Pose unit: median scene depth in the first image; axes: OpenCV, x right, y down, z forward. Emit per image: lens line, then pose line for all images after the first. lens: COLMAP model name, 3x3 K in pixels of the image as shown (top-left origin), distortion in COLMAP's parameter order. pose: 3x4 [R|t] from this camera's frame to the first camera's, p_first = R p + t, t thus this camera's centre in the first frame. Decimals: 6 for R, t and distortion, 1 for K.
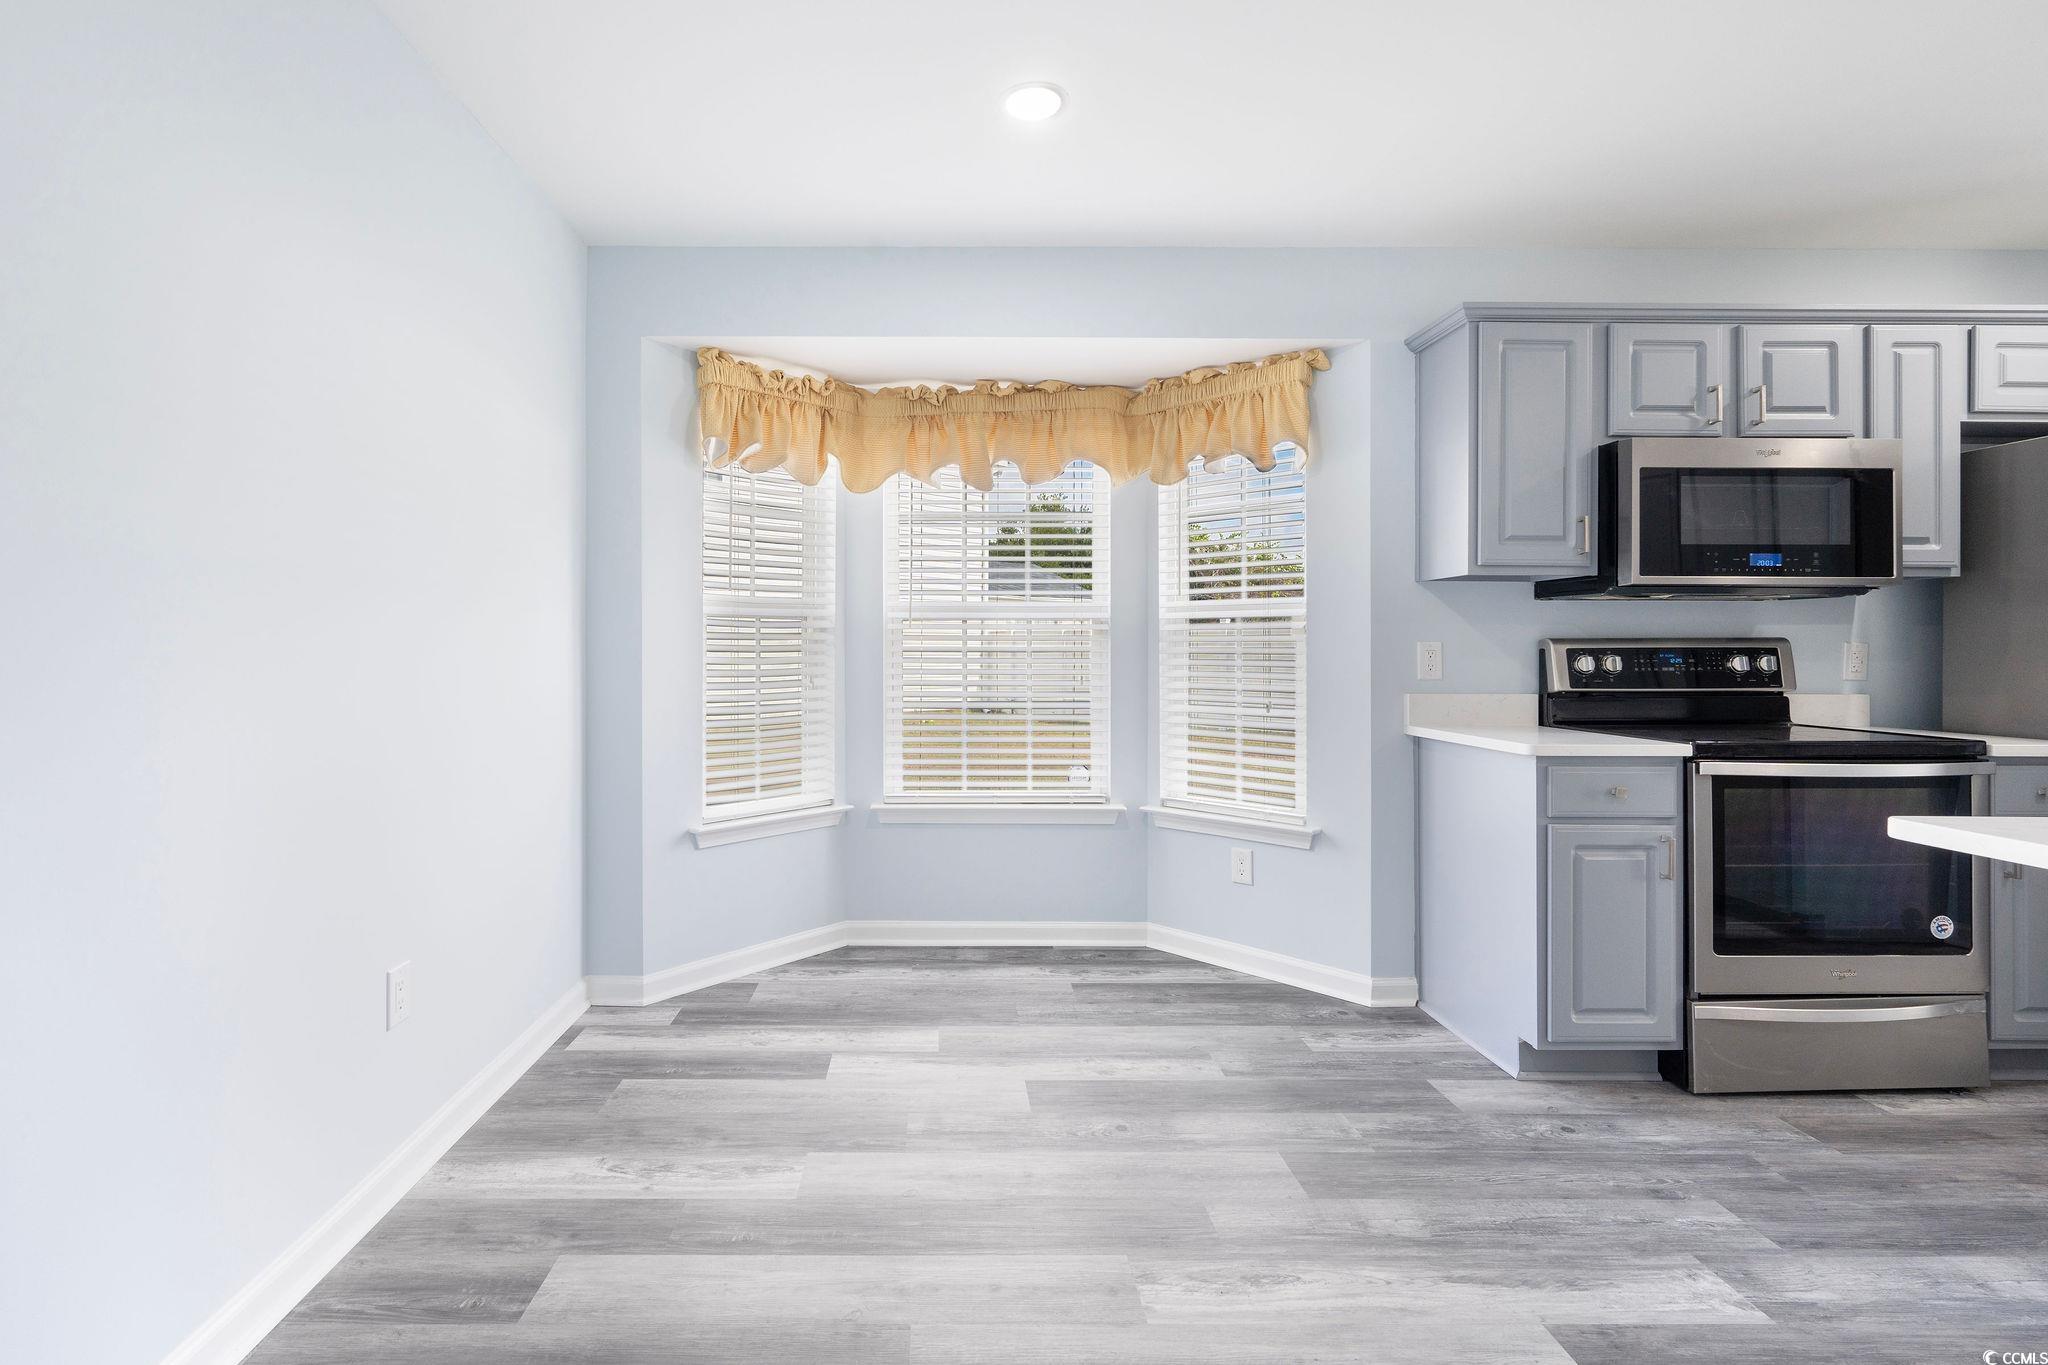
lens RADIAL K [[930.2, 0, 942.1], [0, 930.2, 643.4], [0, 0, 1]] dist [-0.003699, -0.000349]
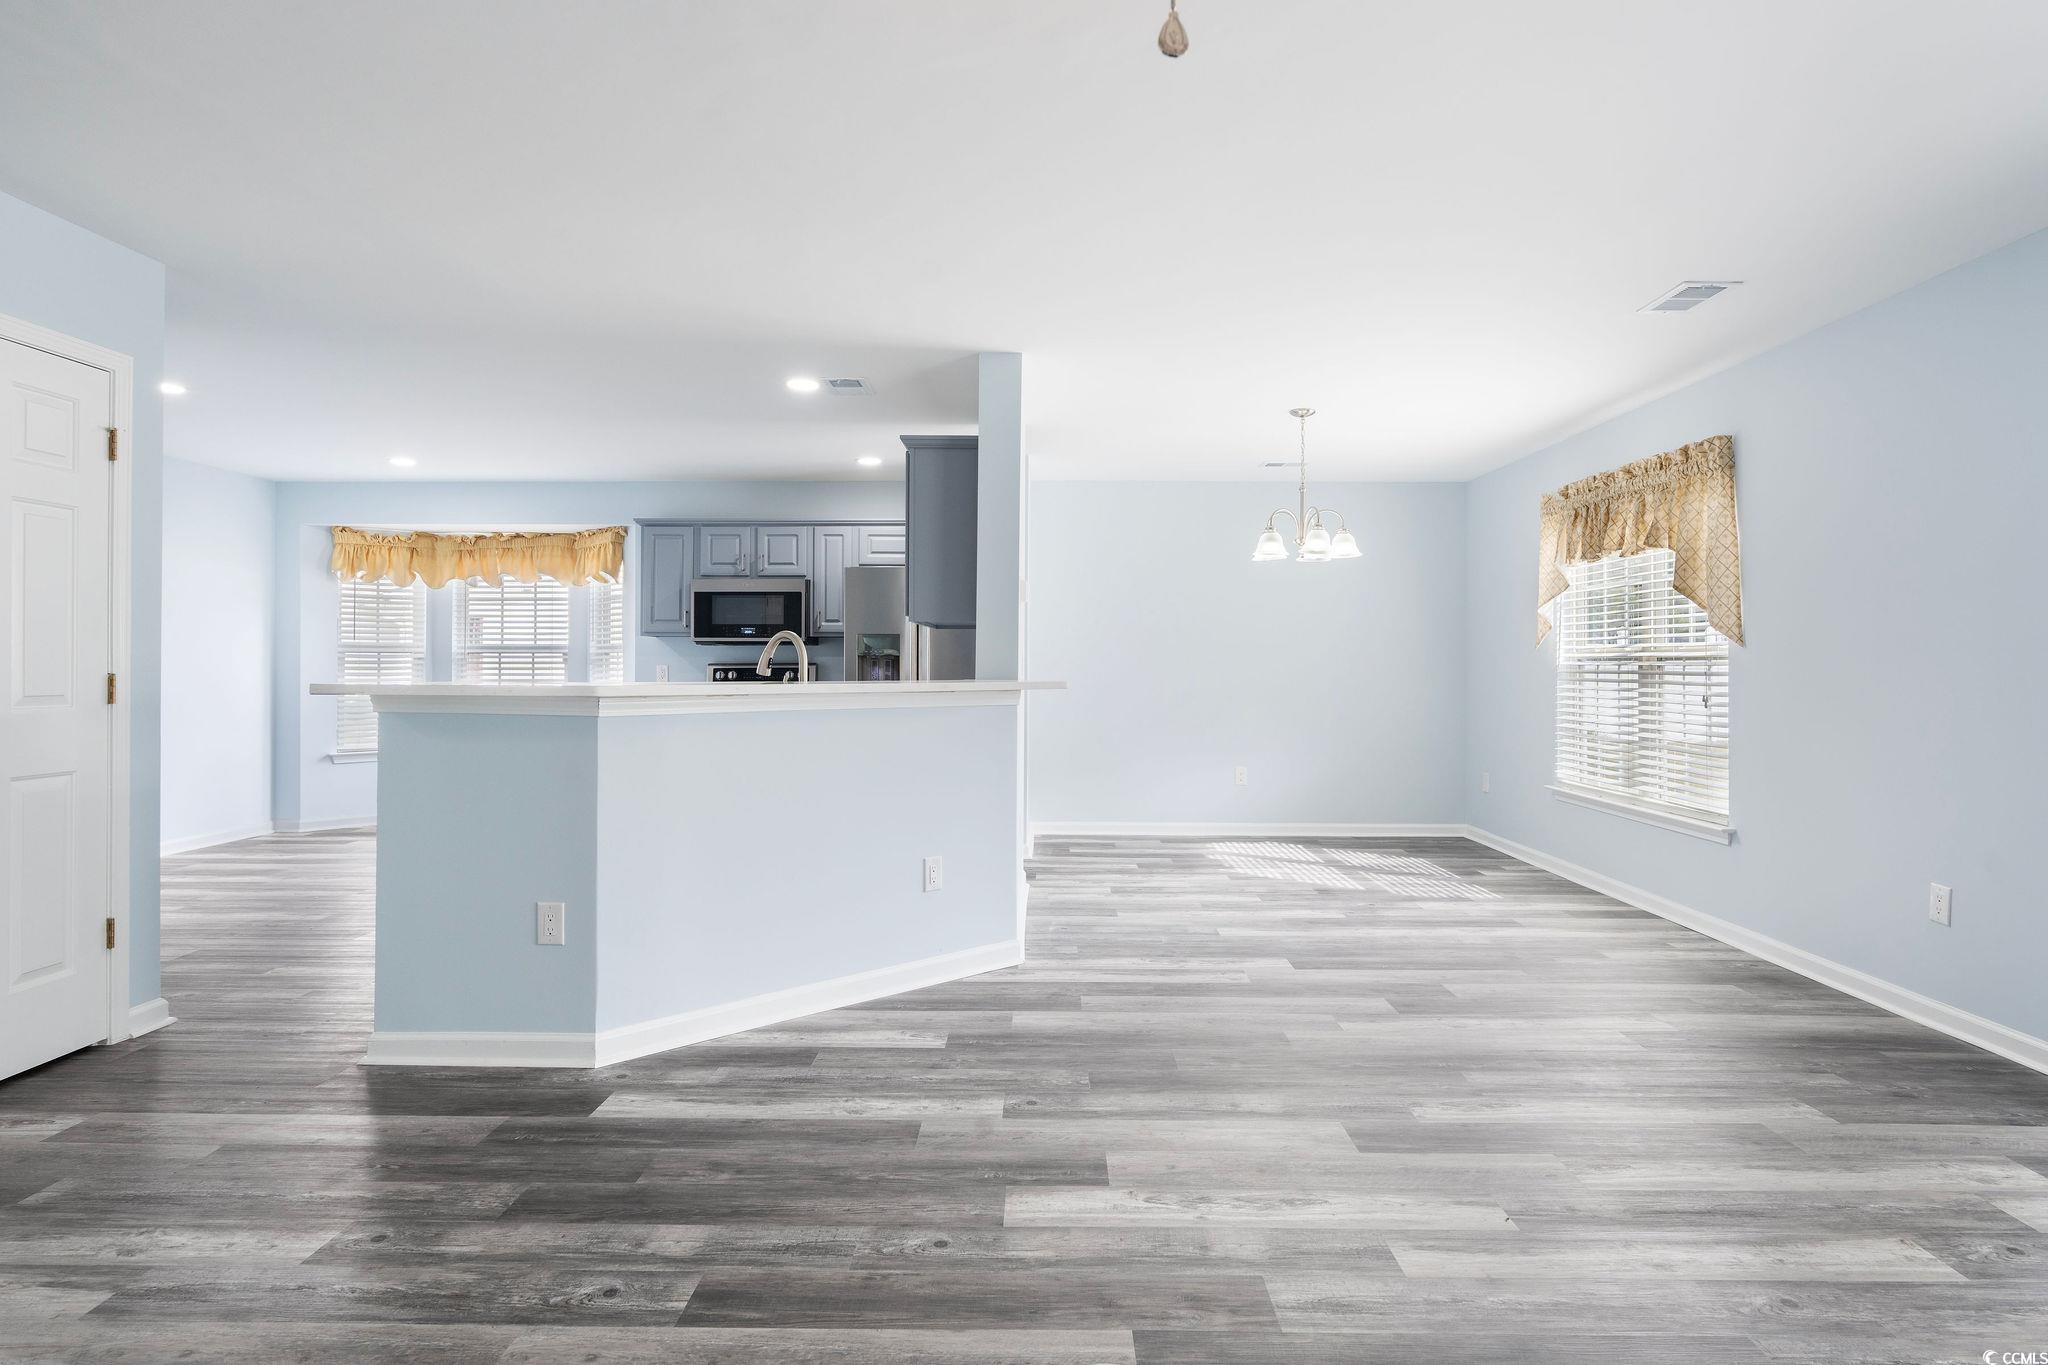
lens RADIAL K [[1117.9, 0, 1033.5], [0, 1117.9, 659.5], [0, 0, 1]] dist [-0.001739, 0.000358]
pose [[0.999966, -0.001450, -0.008108, 1.577638], [0.001427, 0.999995, -0.002924, -0.006738], [0.008112, 0.002913, 0.999963, -1.775893]]
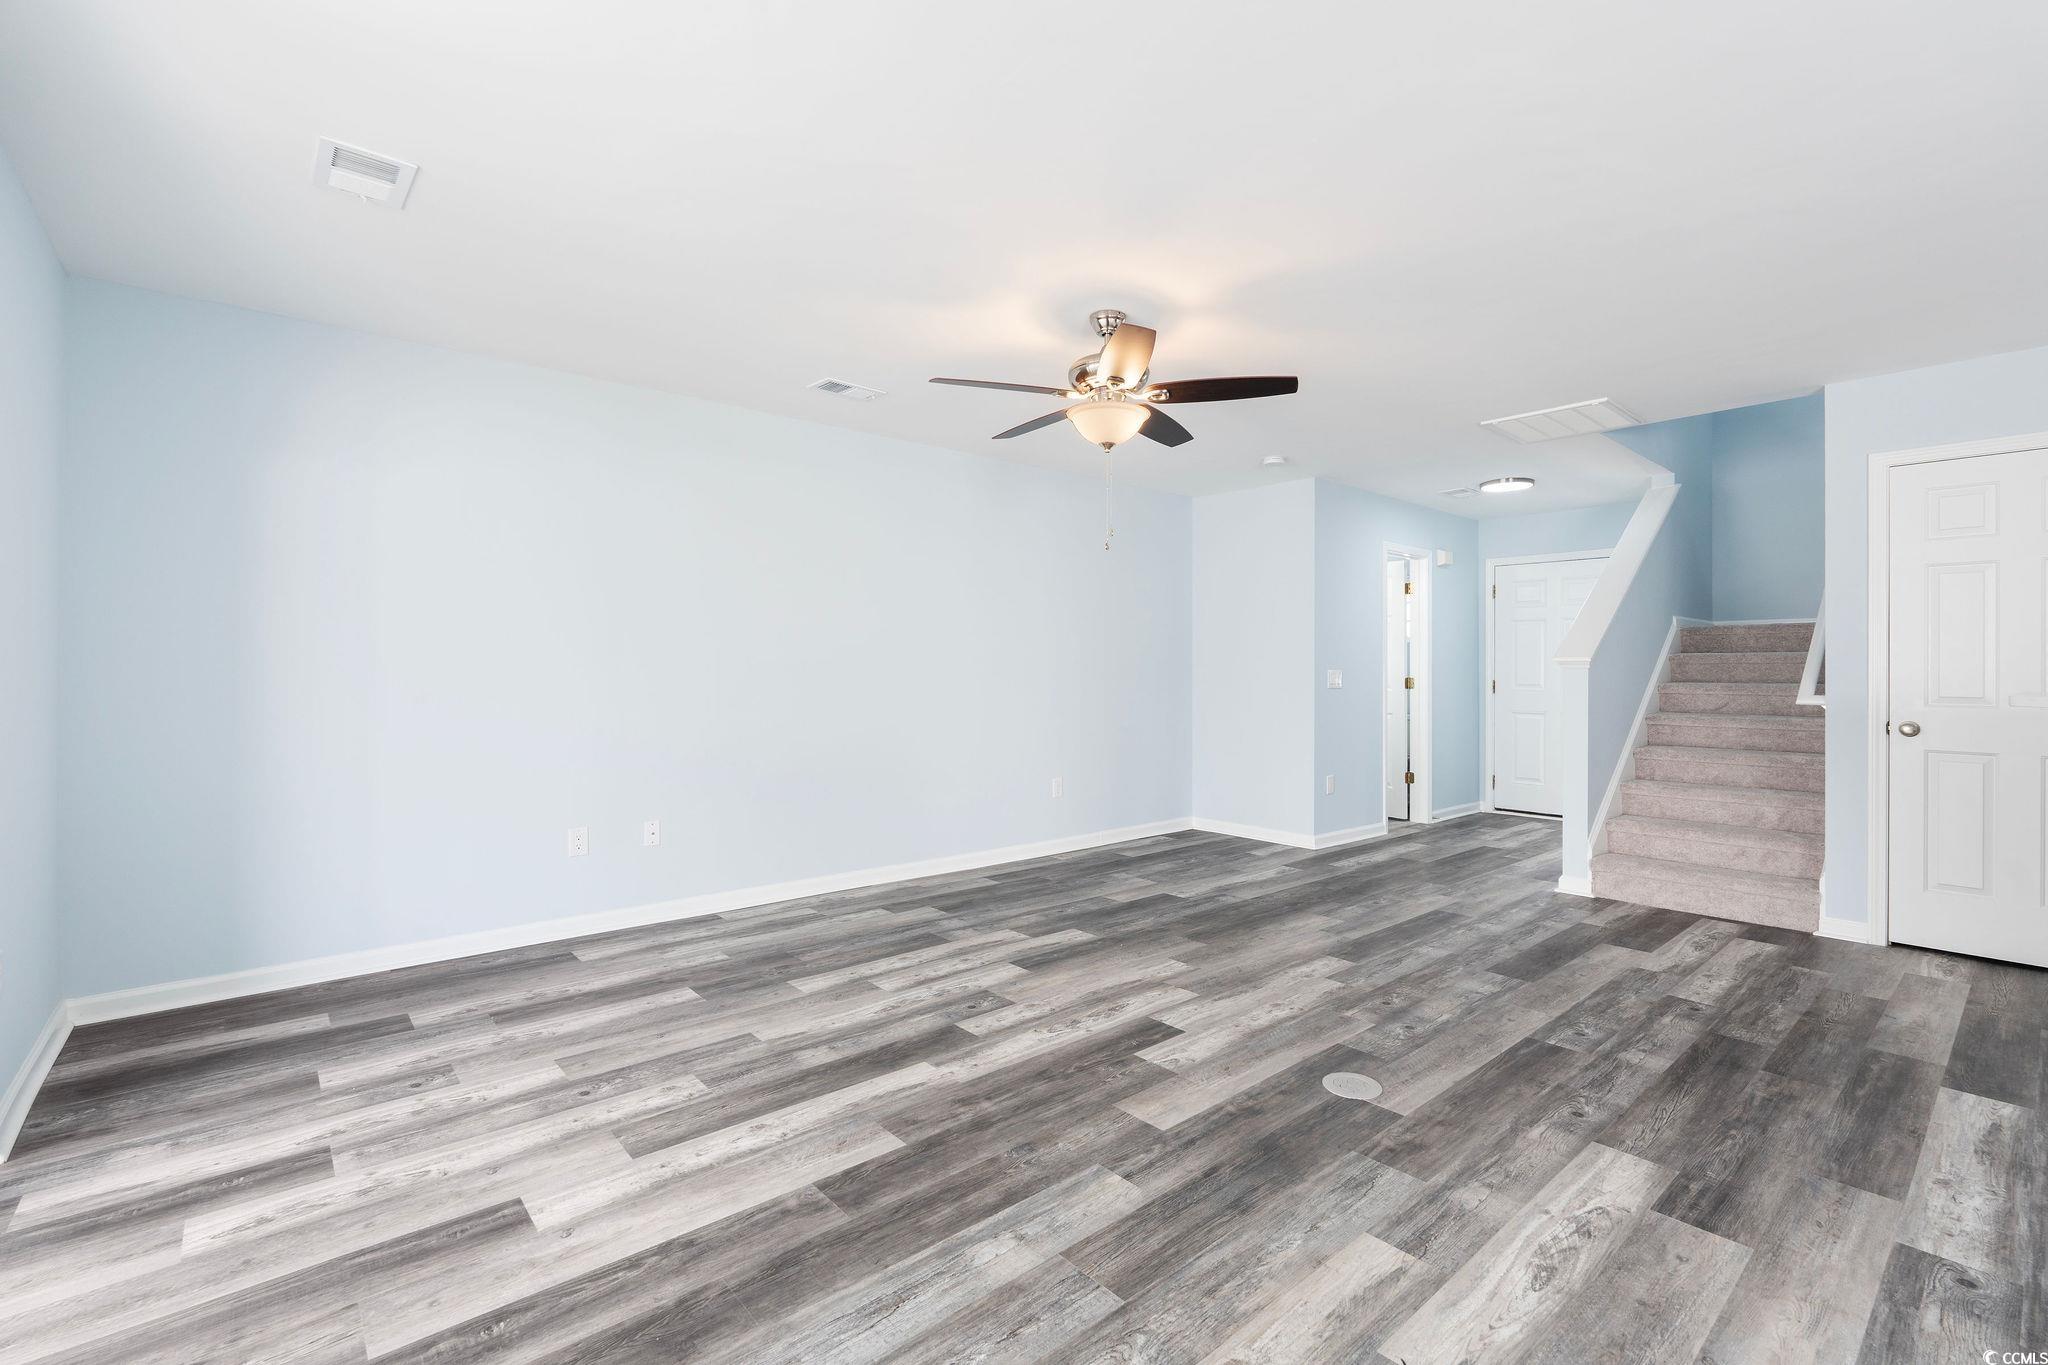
lens RADIAL K [[904.0, 0, 1029.6], [0, 904.0, 674.9], [0, 0, 1]] dist [-0.002198, -0.000137]
pose [[-0.753772, -0.005960, -0.657109, 2.498217], [-0.008347, 0.999965, 0.000504, 0.001479], [0.657083, 0.005865, -0.753795, -0.617753]]
